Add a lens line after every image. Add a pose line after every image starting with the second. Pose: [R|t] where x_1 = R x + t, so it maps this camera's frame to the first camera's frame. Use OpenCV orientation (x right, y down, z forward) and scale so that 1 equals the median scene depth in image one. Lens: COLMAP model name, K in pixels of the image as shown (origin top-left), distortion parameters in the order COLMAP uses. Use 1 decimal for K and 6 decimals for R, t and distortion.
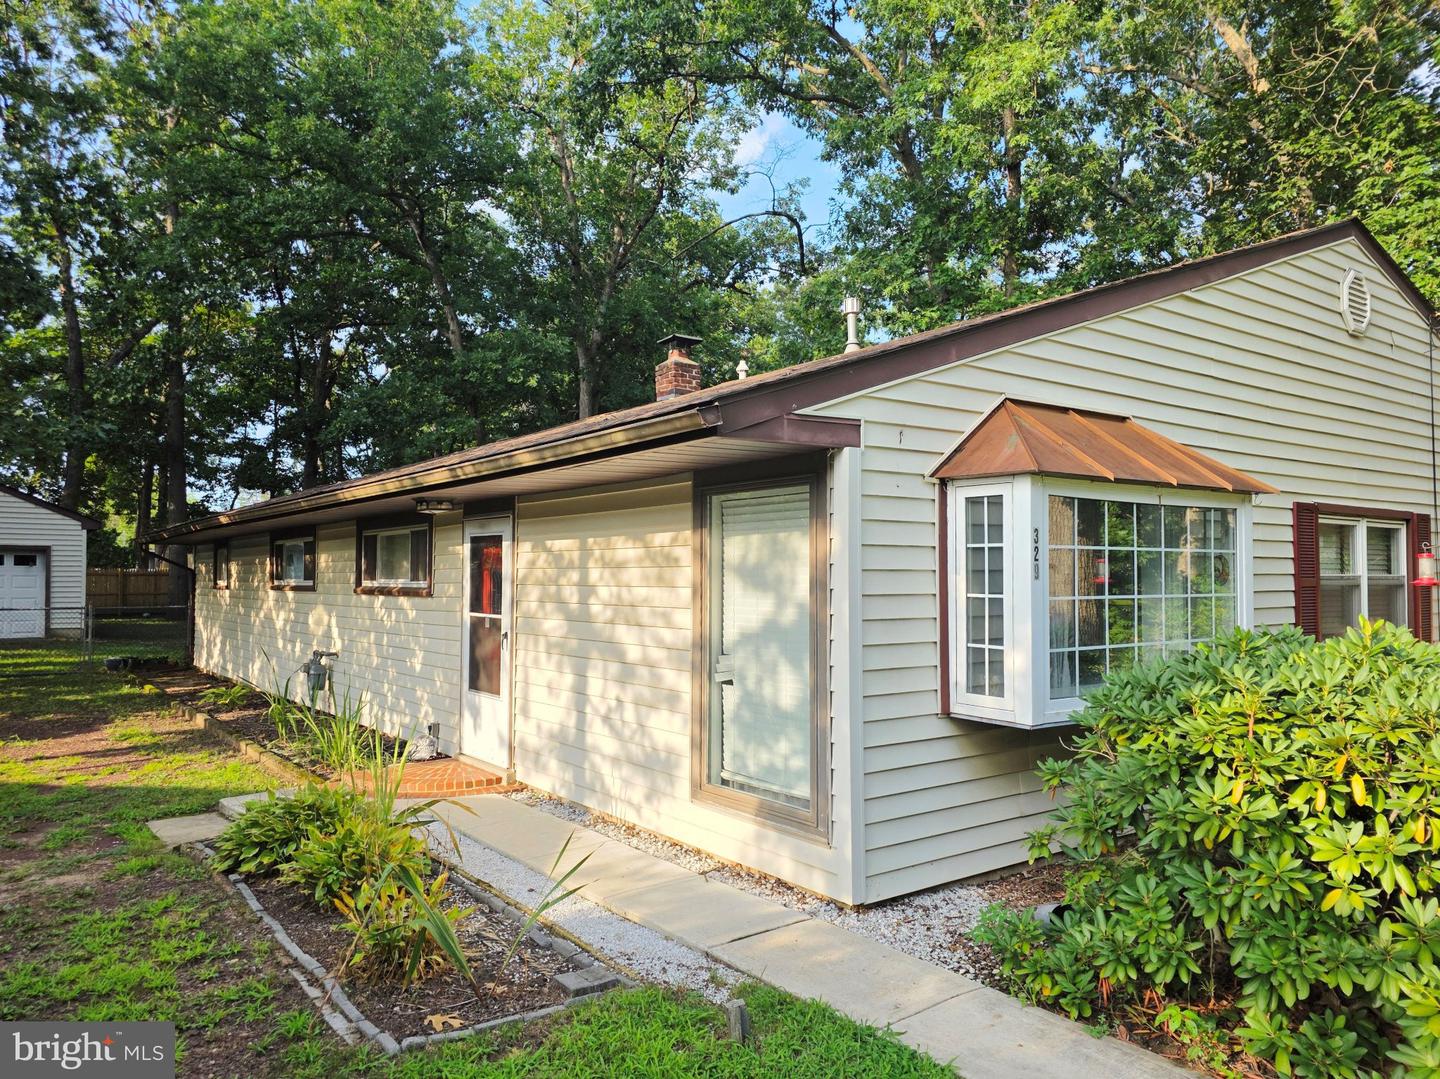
lens RADIAL K [[980.5, 0, 726.0], [0, 980.5, 541.6], [0, 0, 1]] dist [0.037113, -0.030602]
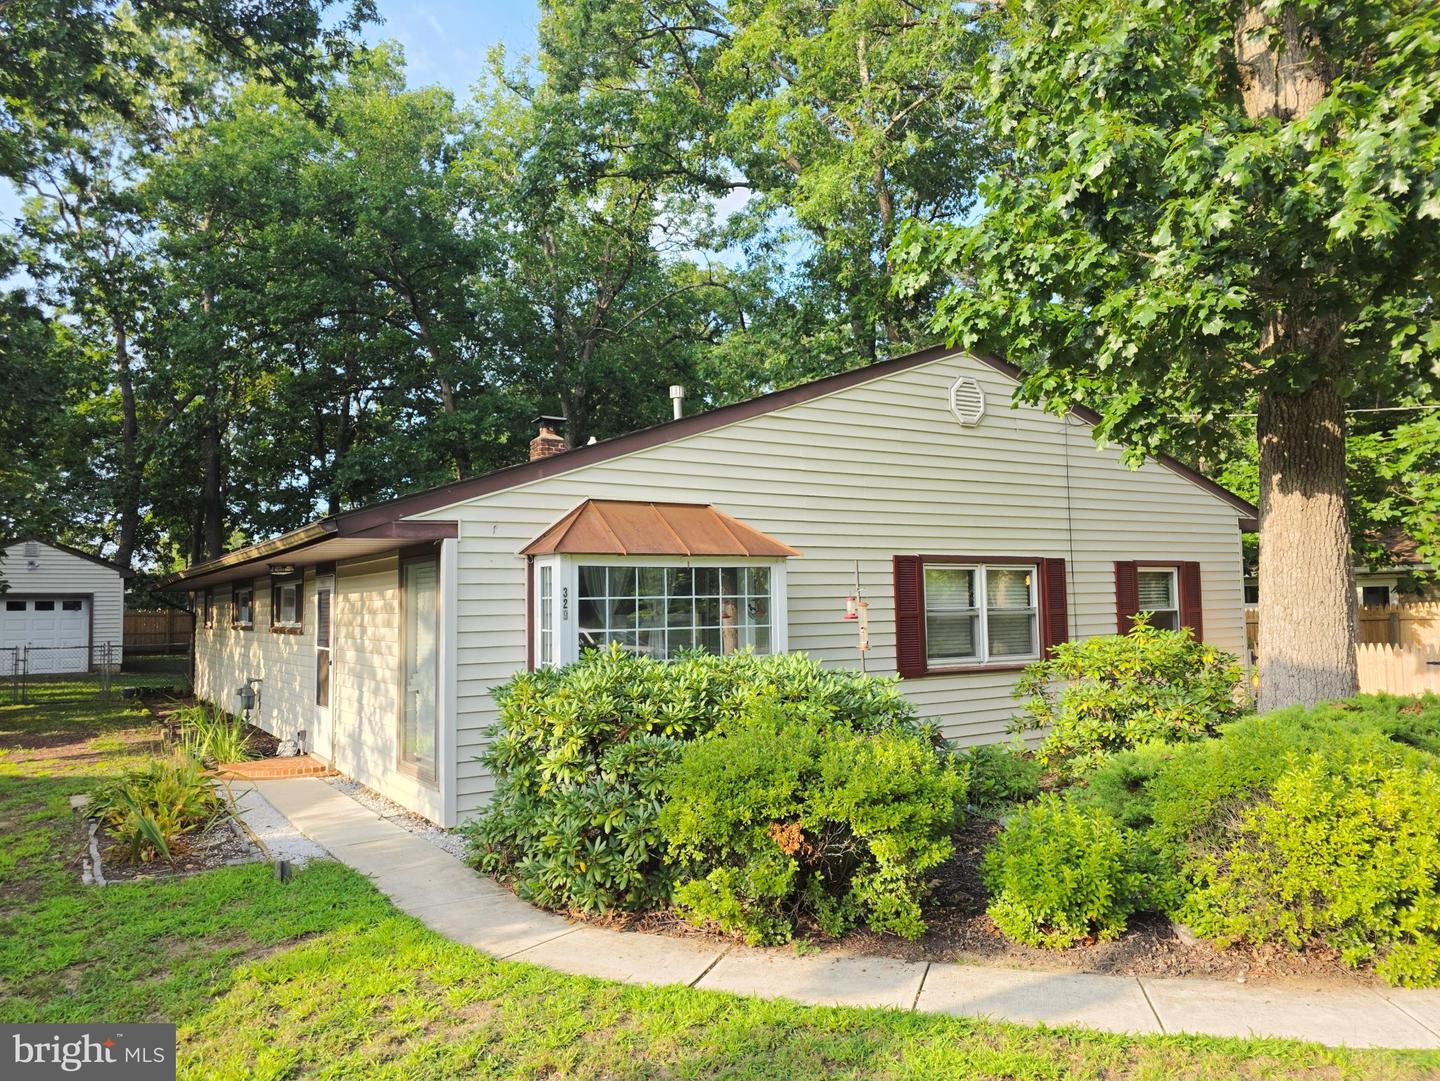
lens RADIAL K [[980.5, 0, 717.6], [0, 980.5, 539.7], [0, 0, 1]] dist [0.037113, -0.030602]
pose [[0.997330, -0.021046, -0.069921, 0.275050], [0.018851, 0.999313, -0.031910, -0.014836], [0.070545, 0.030506, 0.997042, -0.225981]]
